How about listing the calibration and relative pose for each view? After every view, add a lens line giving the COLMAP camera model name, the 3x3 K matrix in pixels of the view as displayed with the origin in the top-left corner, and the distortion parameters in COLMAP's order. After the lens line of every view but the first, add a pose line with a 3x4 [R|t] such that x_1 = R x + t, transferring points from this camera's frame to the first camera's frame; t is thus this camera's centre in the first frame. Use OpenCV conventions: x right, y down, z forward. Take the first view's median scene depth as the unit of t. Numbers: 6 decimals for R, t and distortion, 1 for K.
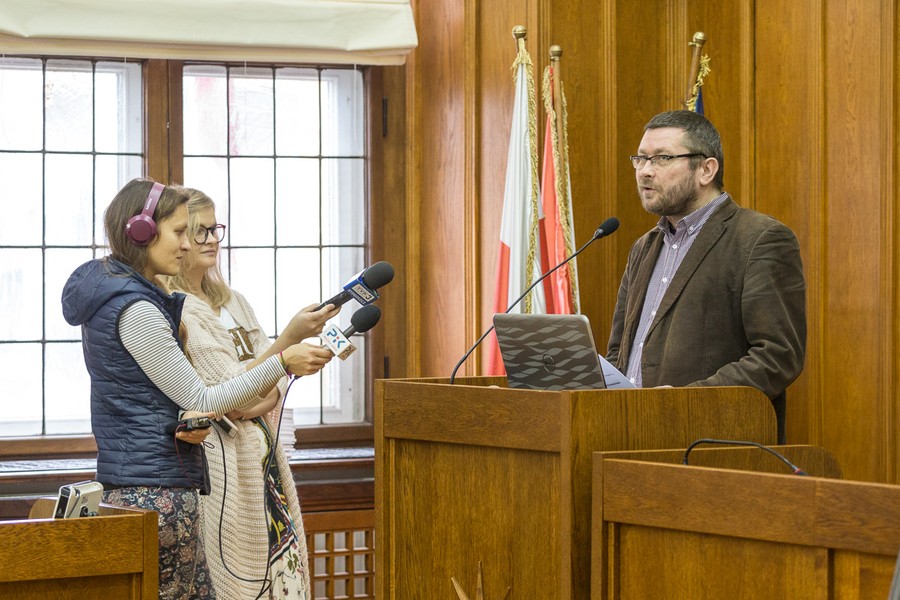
lens RADIAL K [[3360.4, 0, 452.2], [0, 3360.4, 300.4], [0, 0, 1]] dist [0.408980, 0.000000]
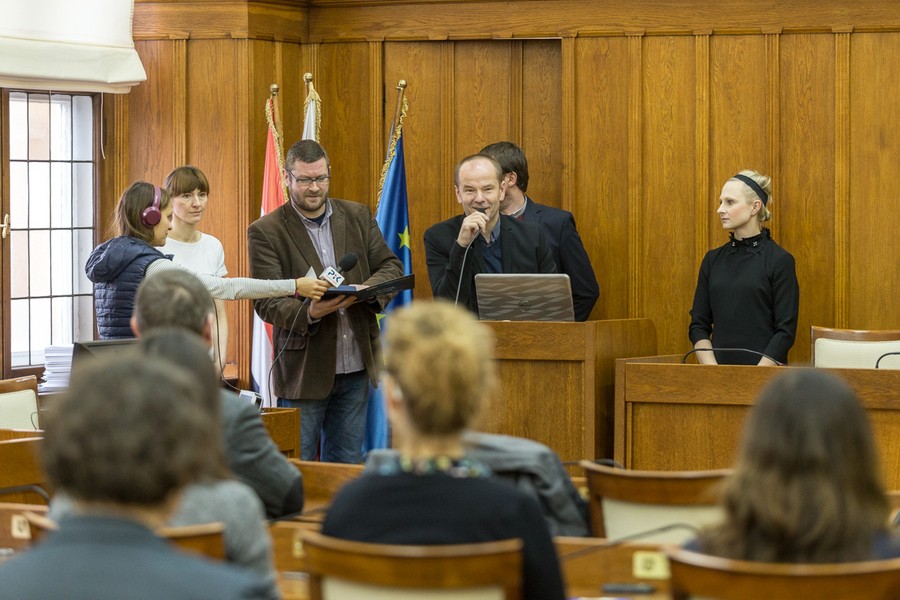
lens RADIAL K [[3684.8, 0, 449.4], [0, 3684.8, 299.2], [0, 0, 1]] dist [-0.134352, 0.000000]
pose [[0.873095, -0.007554, 0.487491, -0.699576], [0.005558, 0.999969, 0.005542, 0.005243], [-0.487518, -0.002129, 0.873110, -0.387200]]
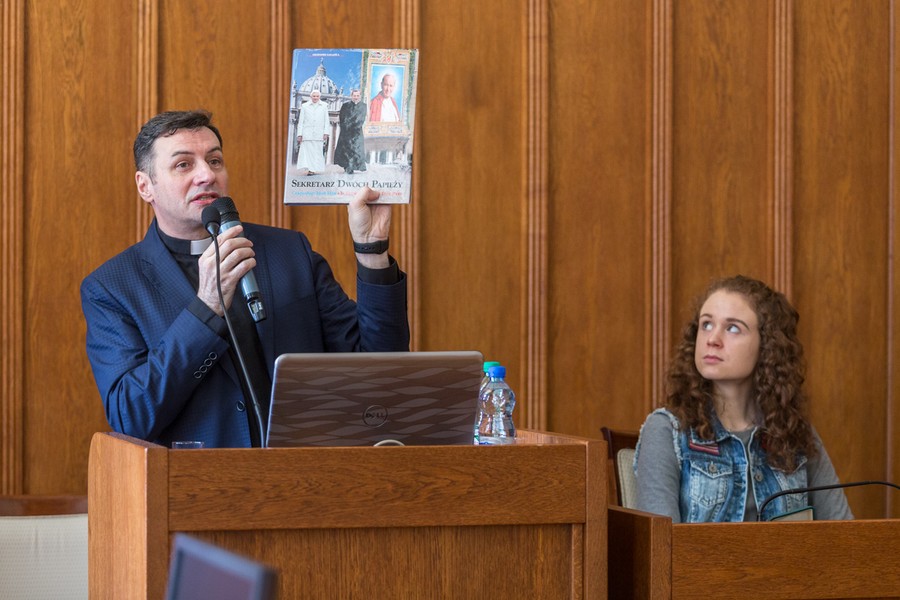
lens RADIAL K [[3684.8, 0, 449.9], [0, 3684.8, 299.4], [0, 0, 1]] dist [-0.134352, 0.000000]
pose [[0.306731, -0.013189, 0.951705, -0.627751], [0.012140, 0.999877, 0.009944, -0.011865], [-0.951719, 0.008503, 0.306854, 0.622562]]
